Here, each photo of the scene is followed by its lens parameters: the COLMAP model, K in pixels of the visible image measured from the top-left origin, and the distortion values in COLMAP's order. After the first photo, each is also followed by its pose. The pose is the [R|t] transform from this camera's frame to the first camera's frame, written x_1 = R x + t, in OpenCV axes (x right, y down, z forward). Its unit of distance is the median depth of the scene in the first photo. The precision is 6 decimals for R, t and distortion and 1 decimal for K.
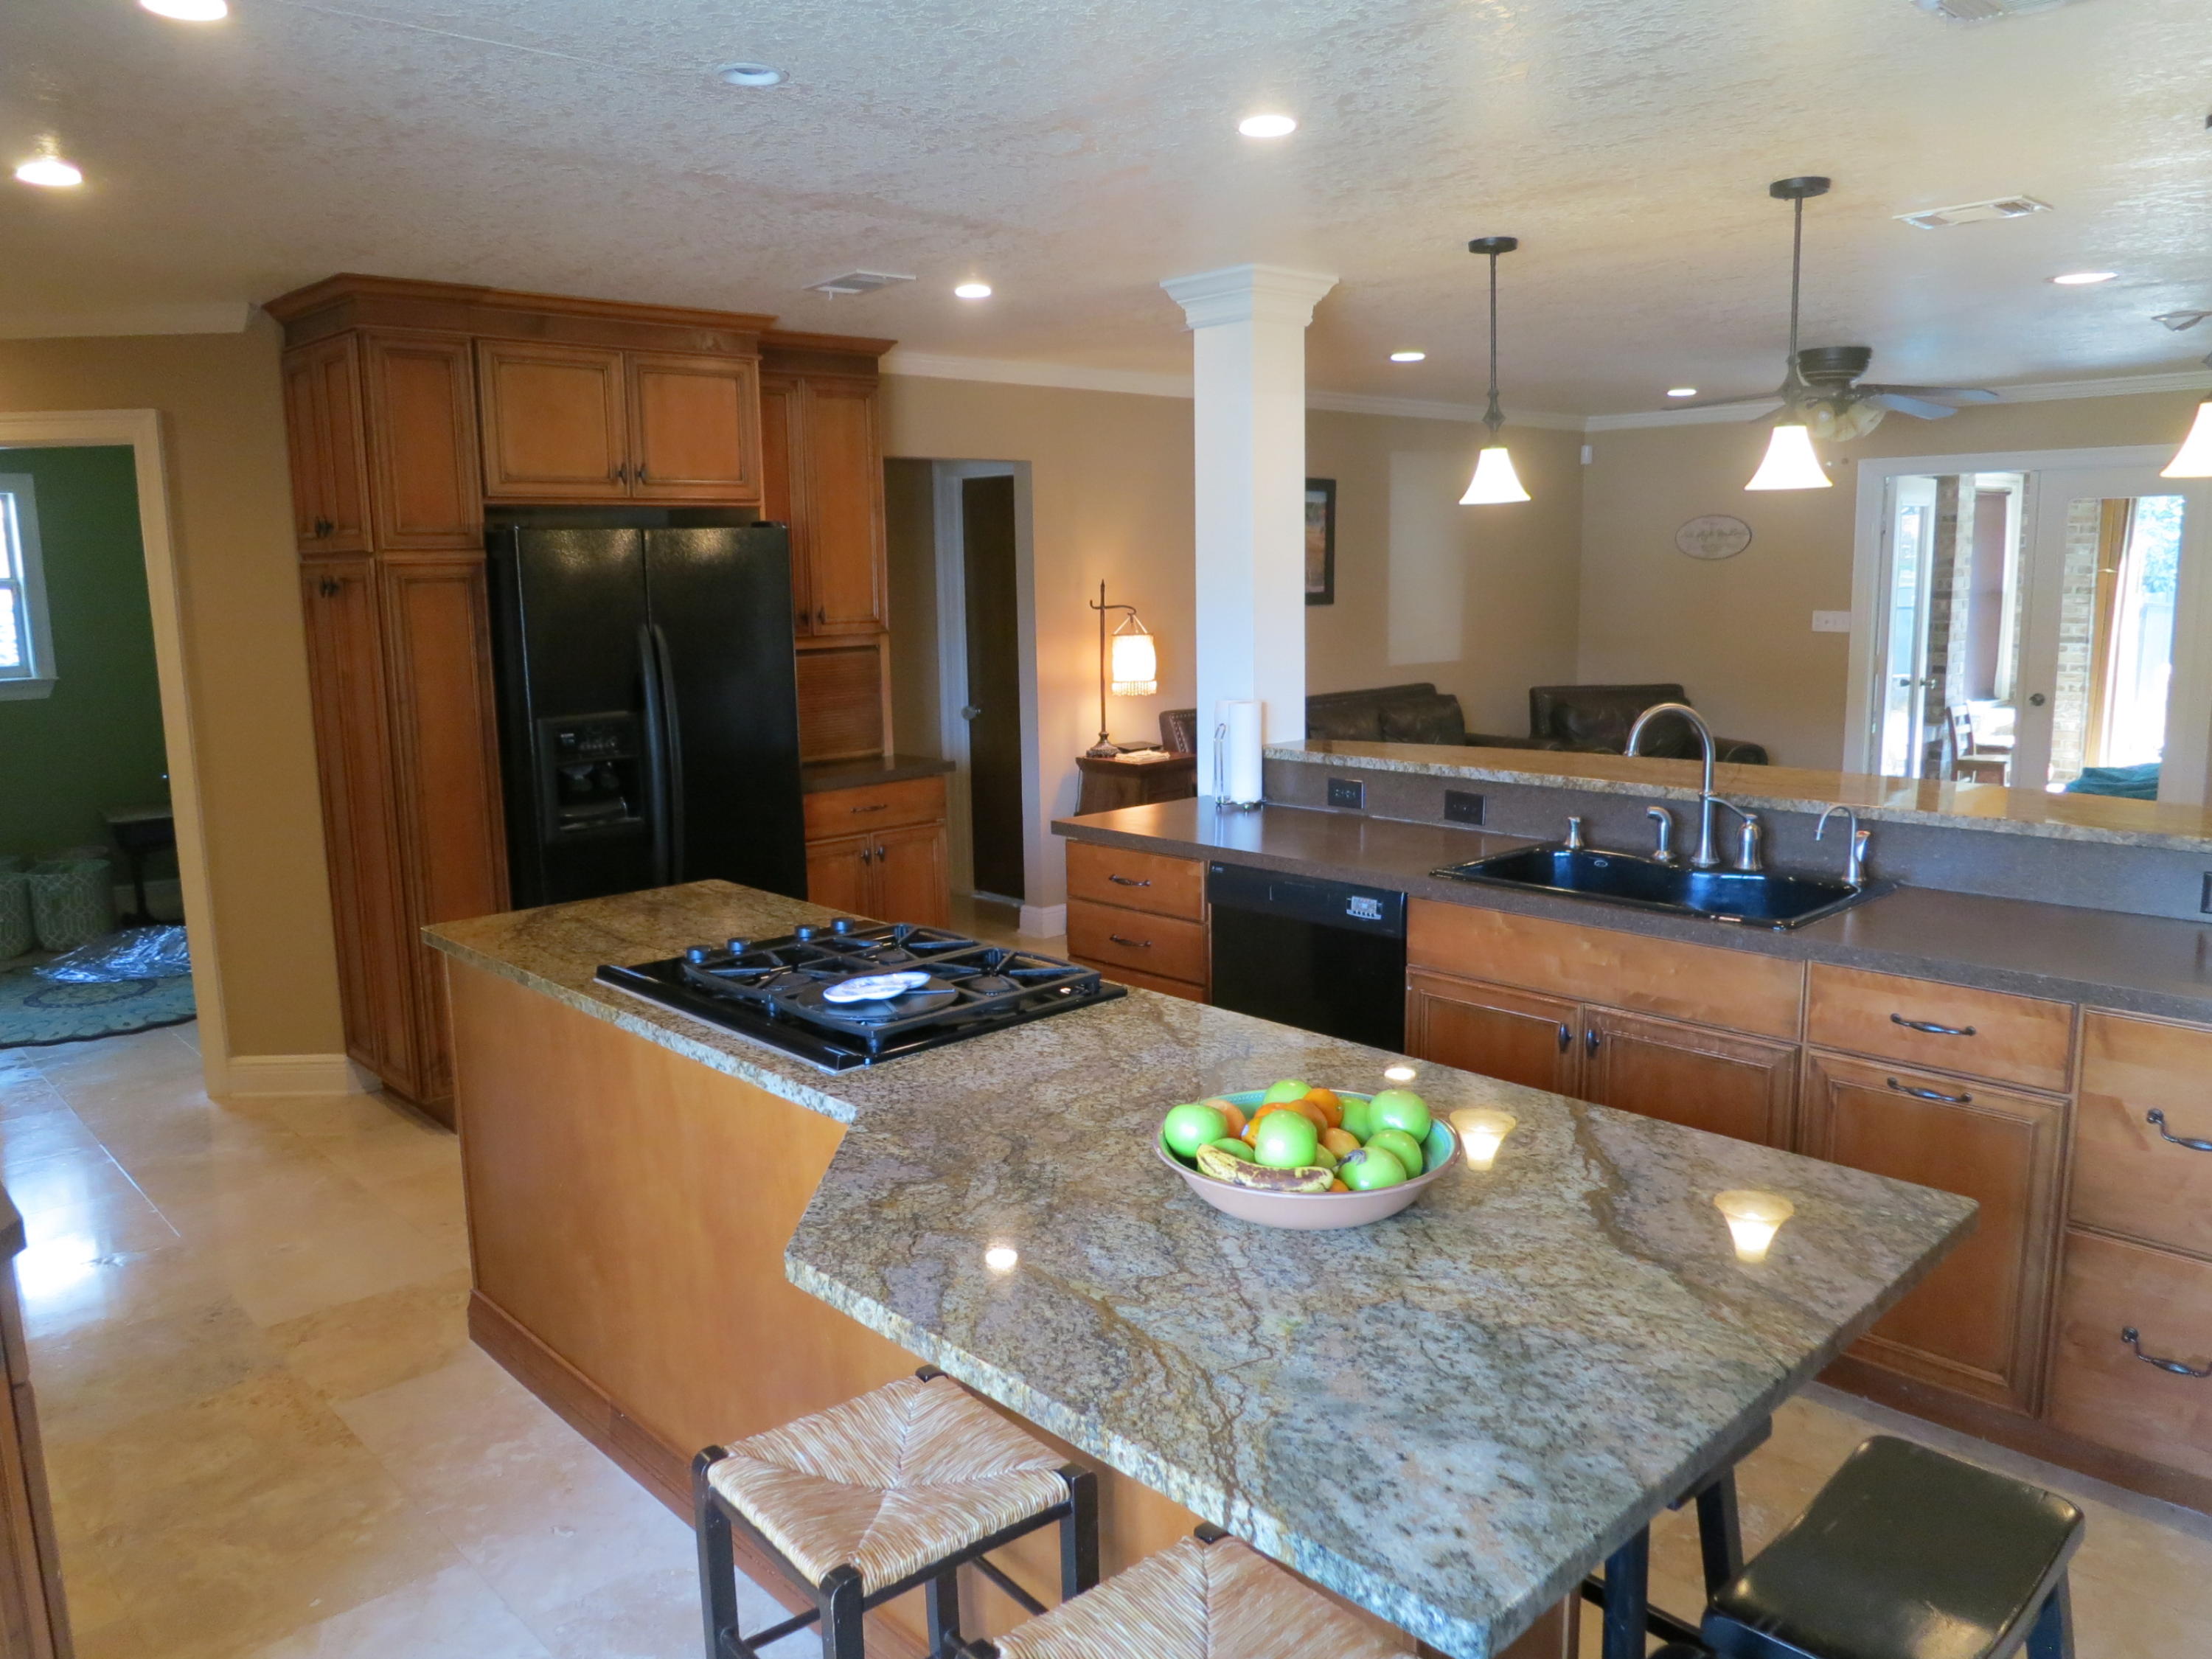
lens RADIAL K [[1601.2, 0, 1103.4], [0, 1601.2, 827.6], [0, 0, 1]] dist [-0.044093, 0.013075]
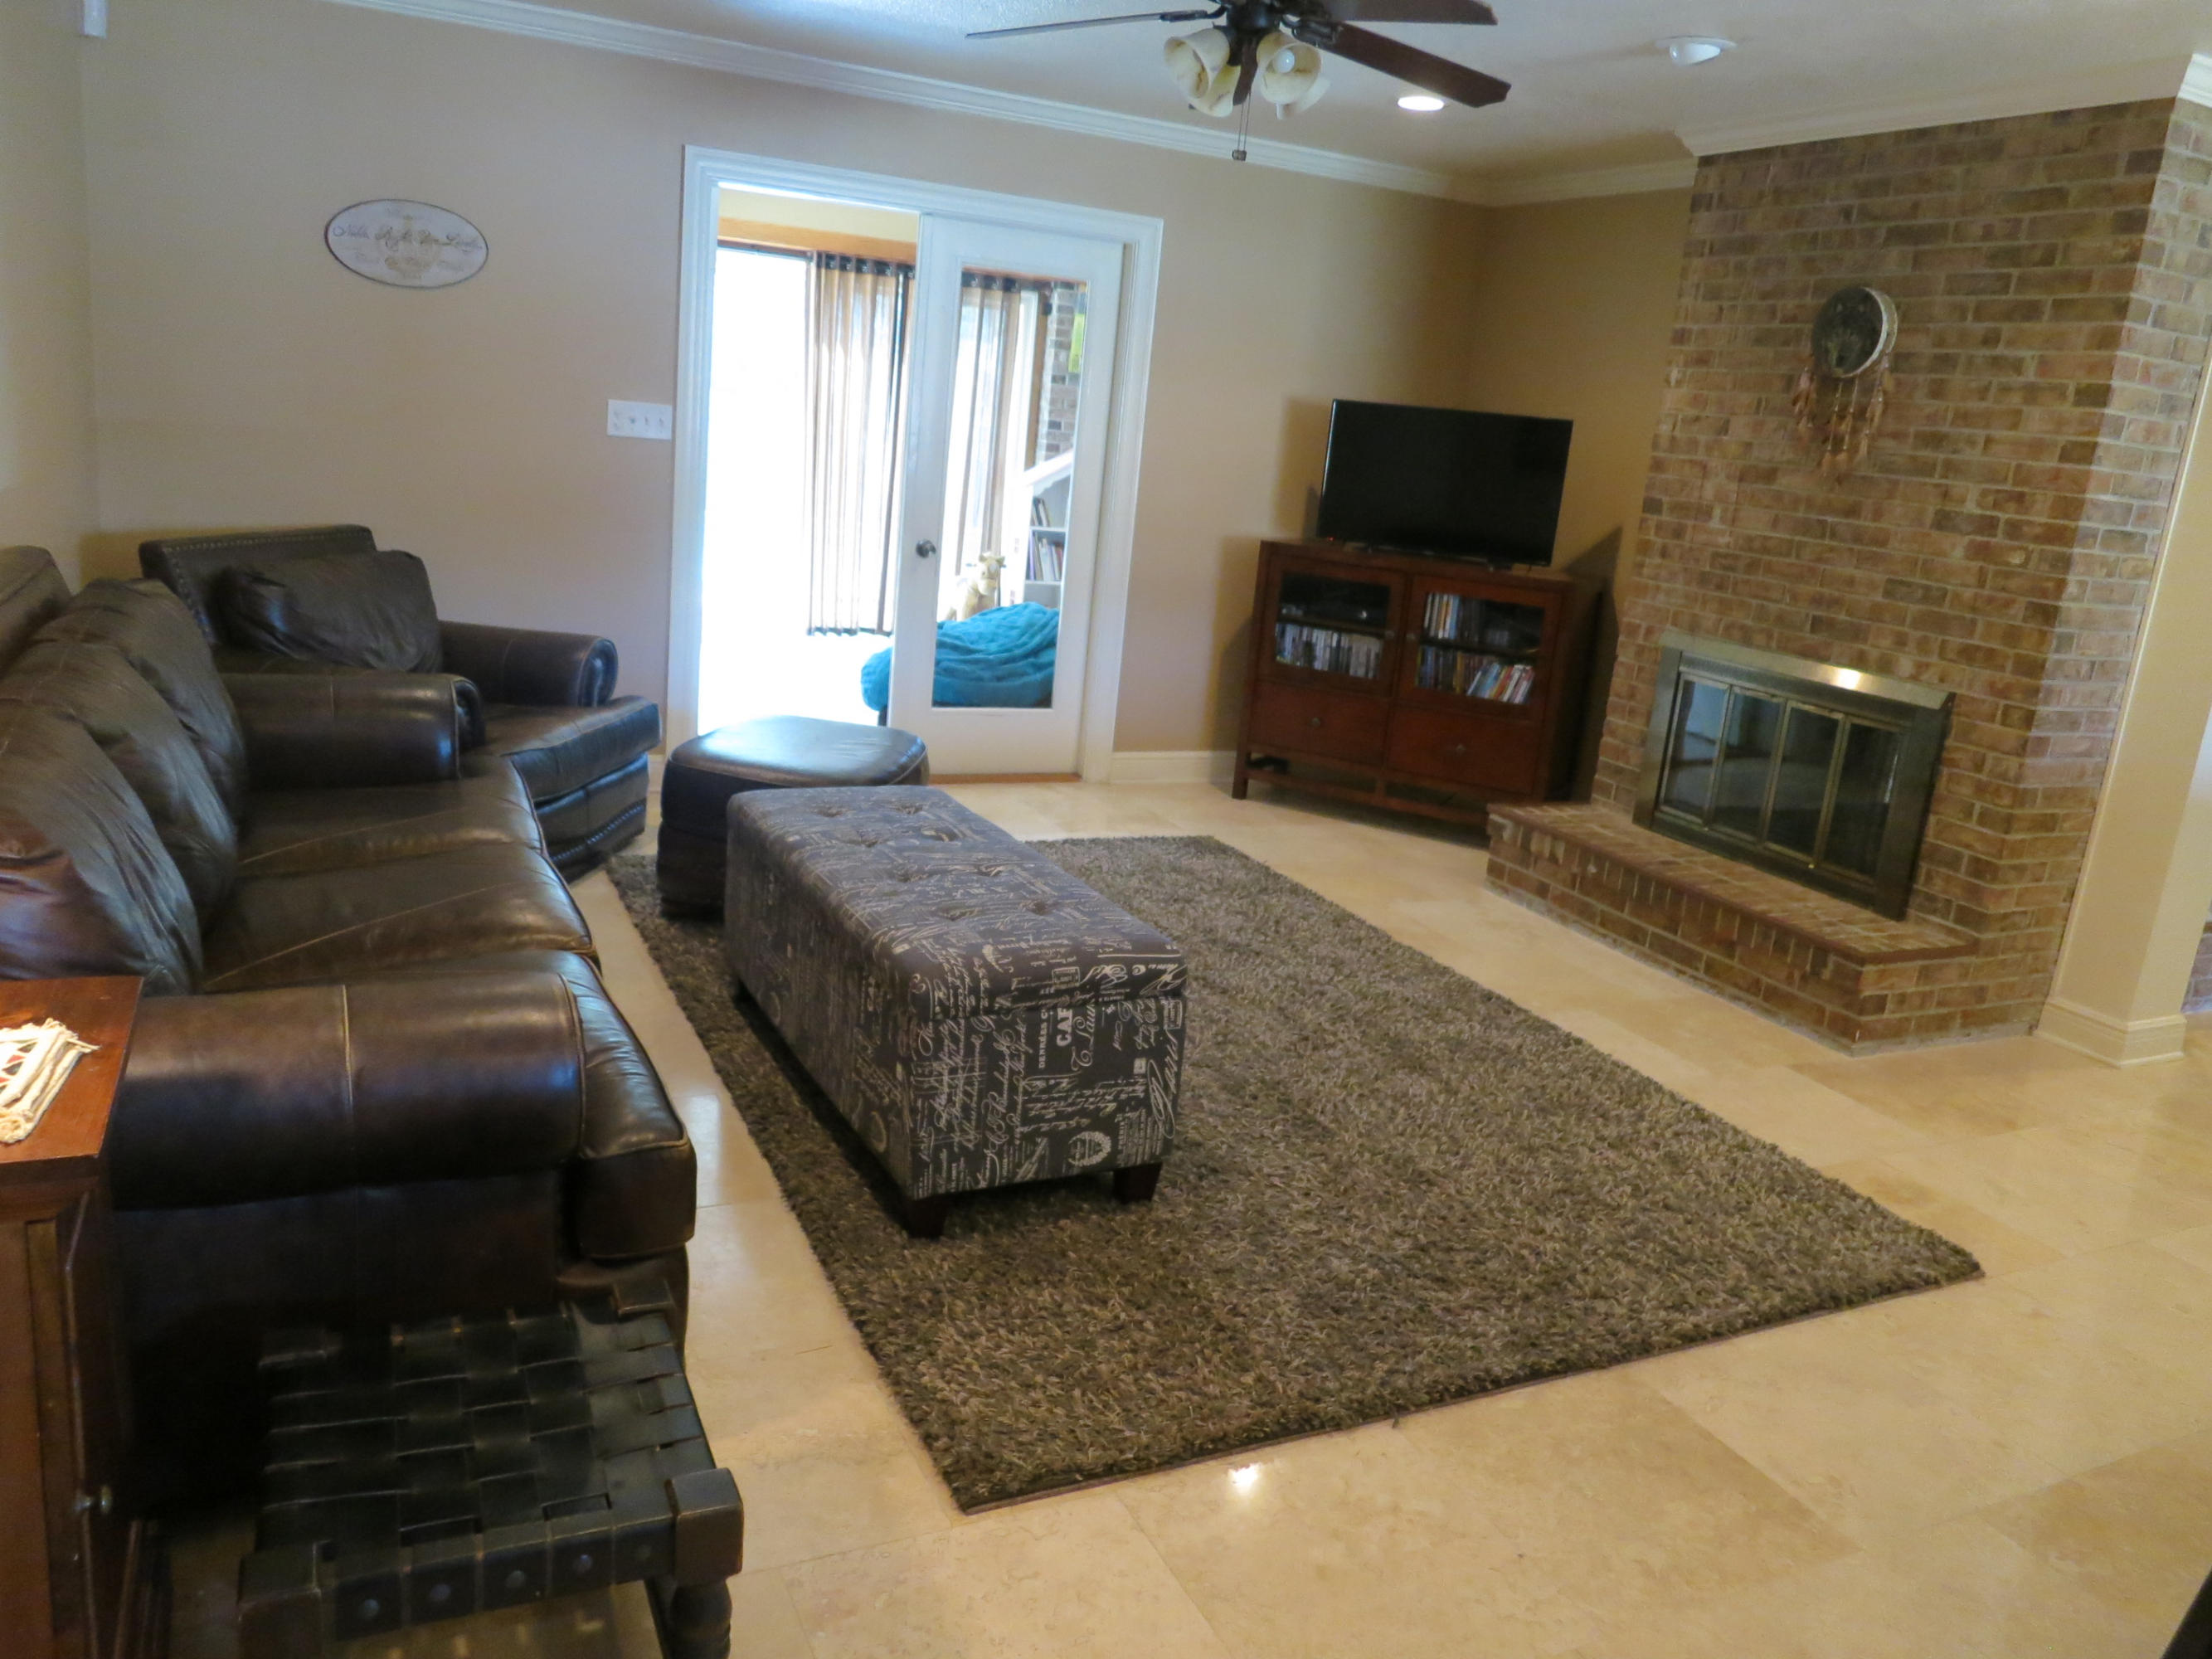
lens RADIAL K [[1601.3, 0, 1098.0], [0, 1601.3, 822.7], [0, 0, 1]] dist [-0.044093, 0.013075]
pose [[0.306454, -0.187686, 0.933199, -0.162799], [0.056616, 0.982227, 0.178955, -0.165716], [-0.950200, -0.002008, 0.311633, 1.369870]]
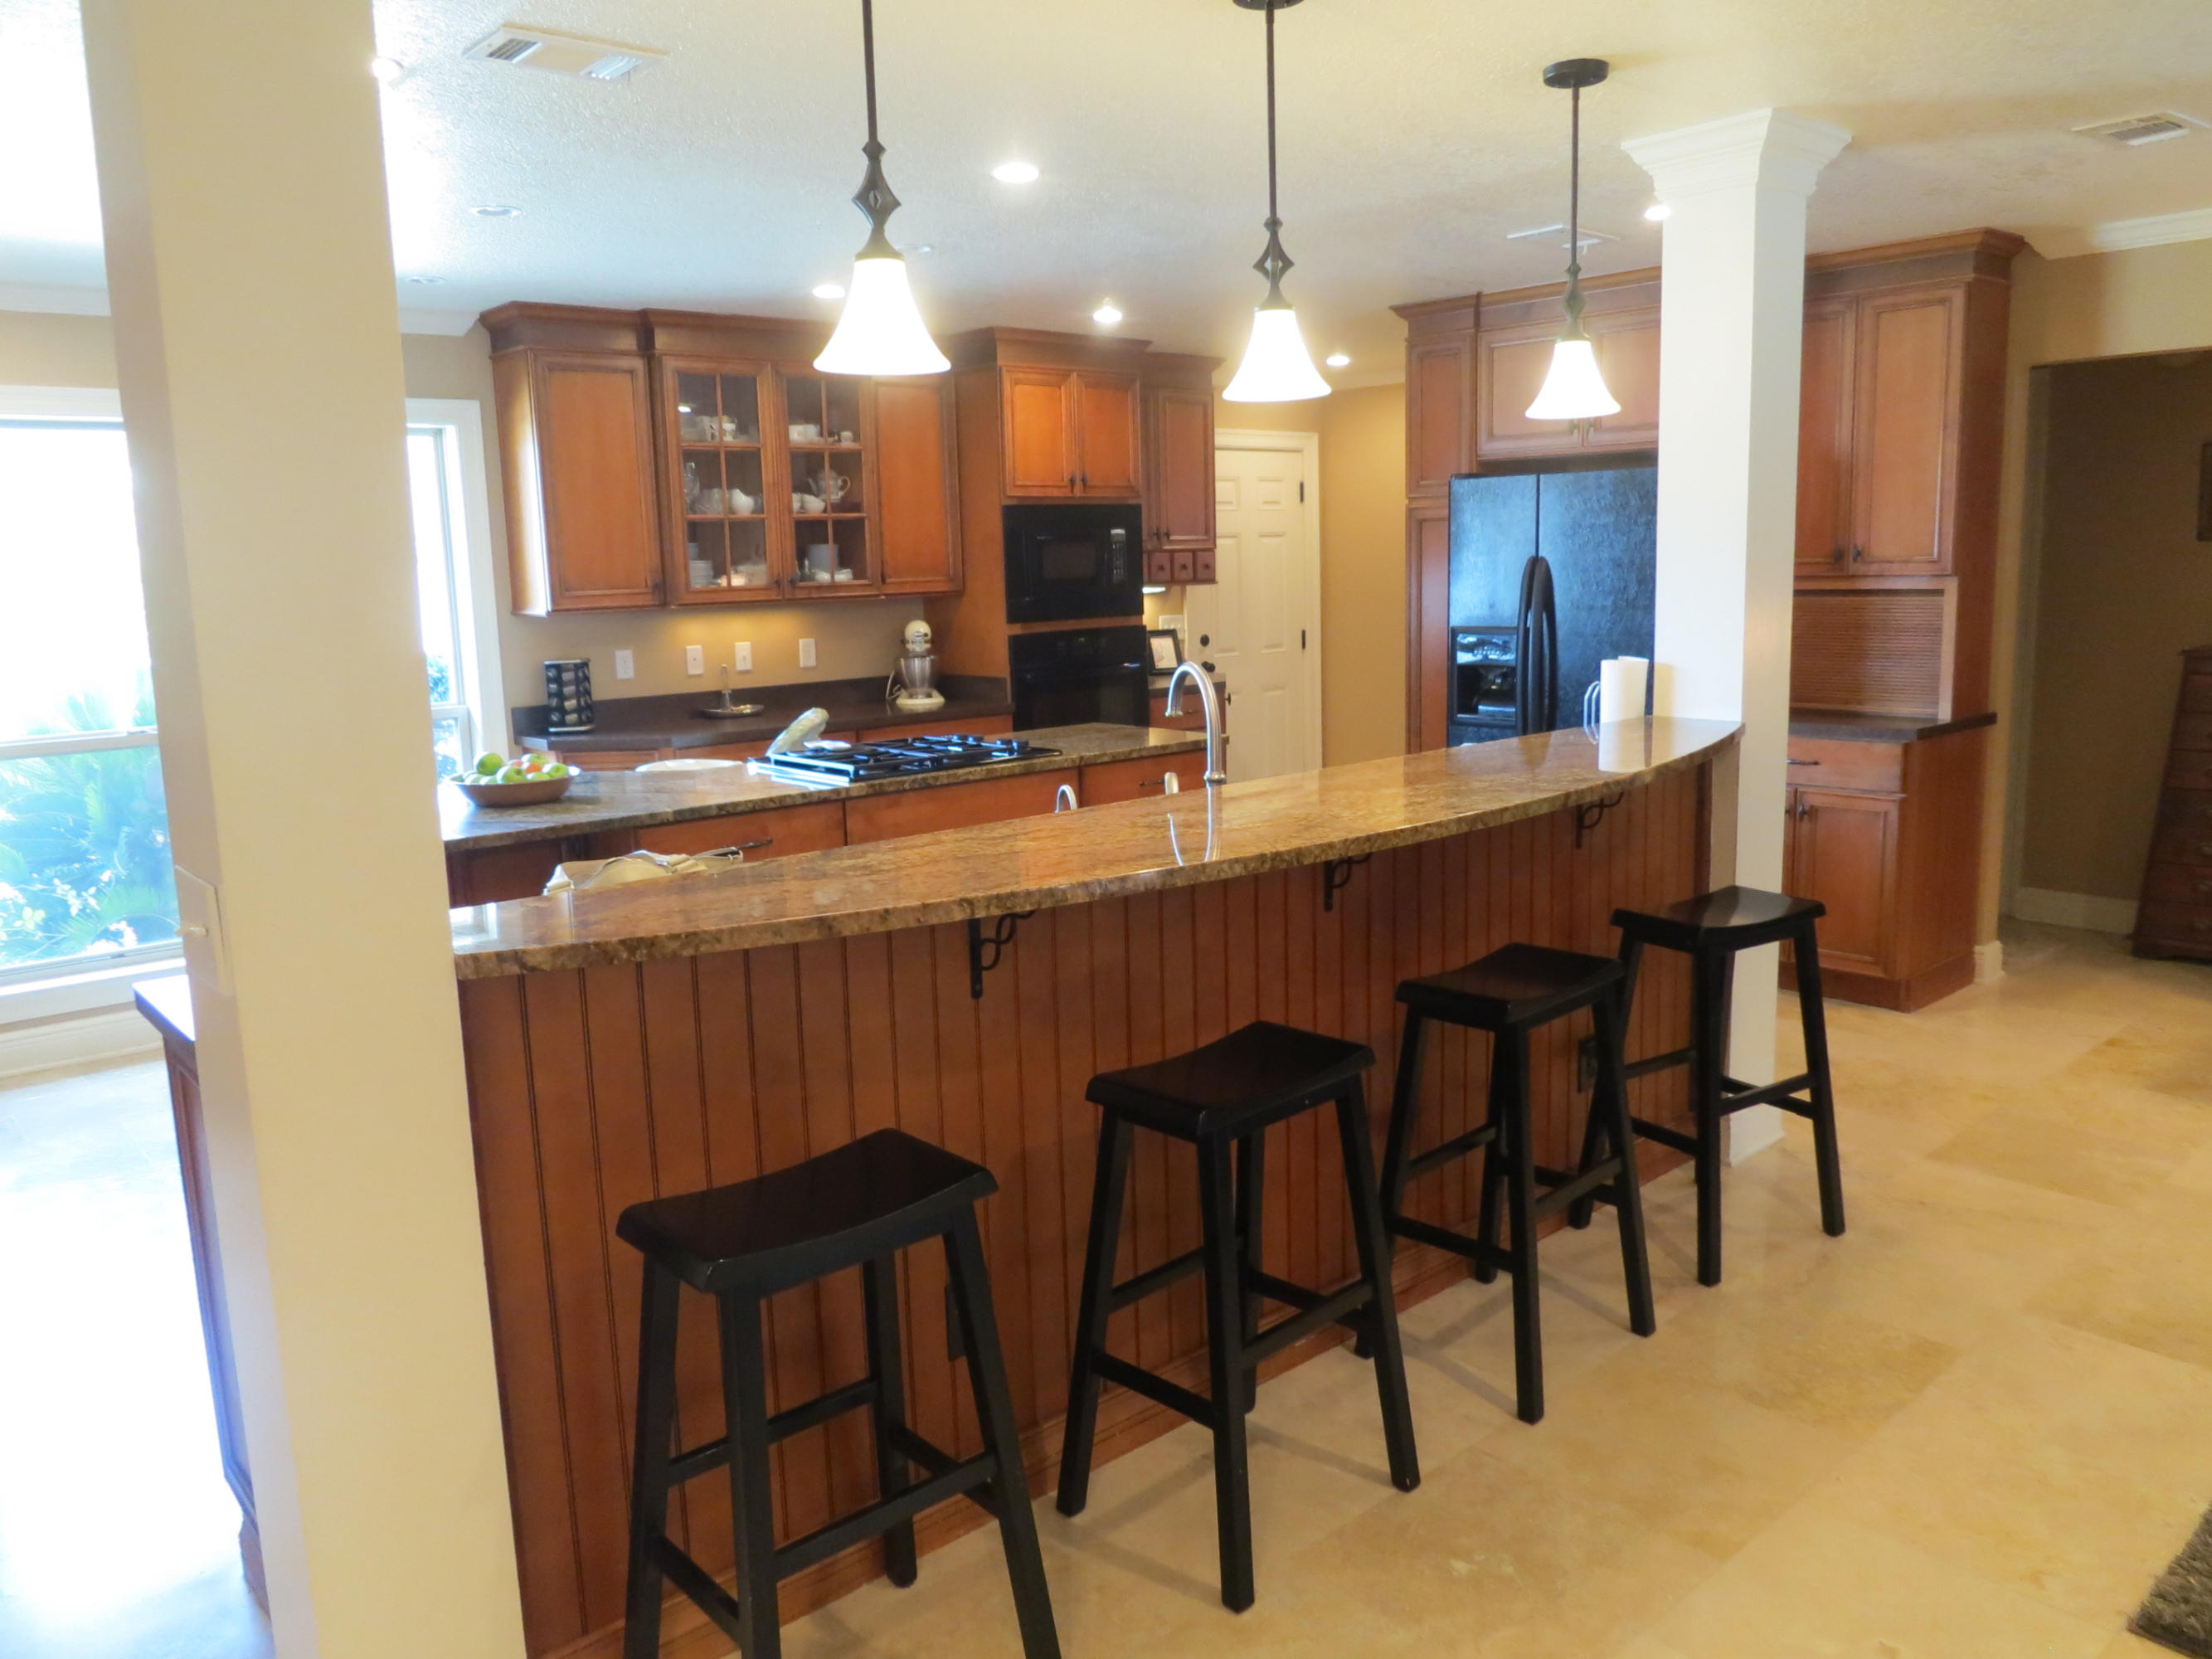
lens RADIAL K [[1601.3, 0, 1112.9], [0, 1601.3, 834.8], [0, 0, 1]] dist [-0.044093, 0.013075]
pose [[-0.031032, 0.190959, -0.981107, 1.065815], [-0.133614, 0.971978, 0.193408, -0.130922], [0.990547, 0.137091, -0.004648, 0.833750]]
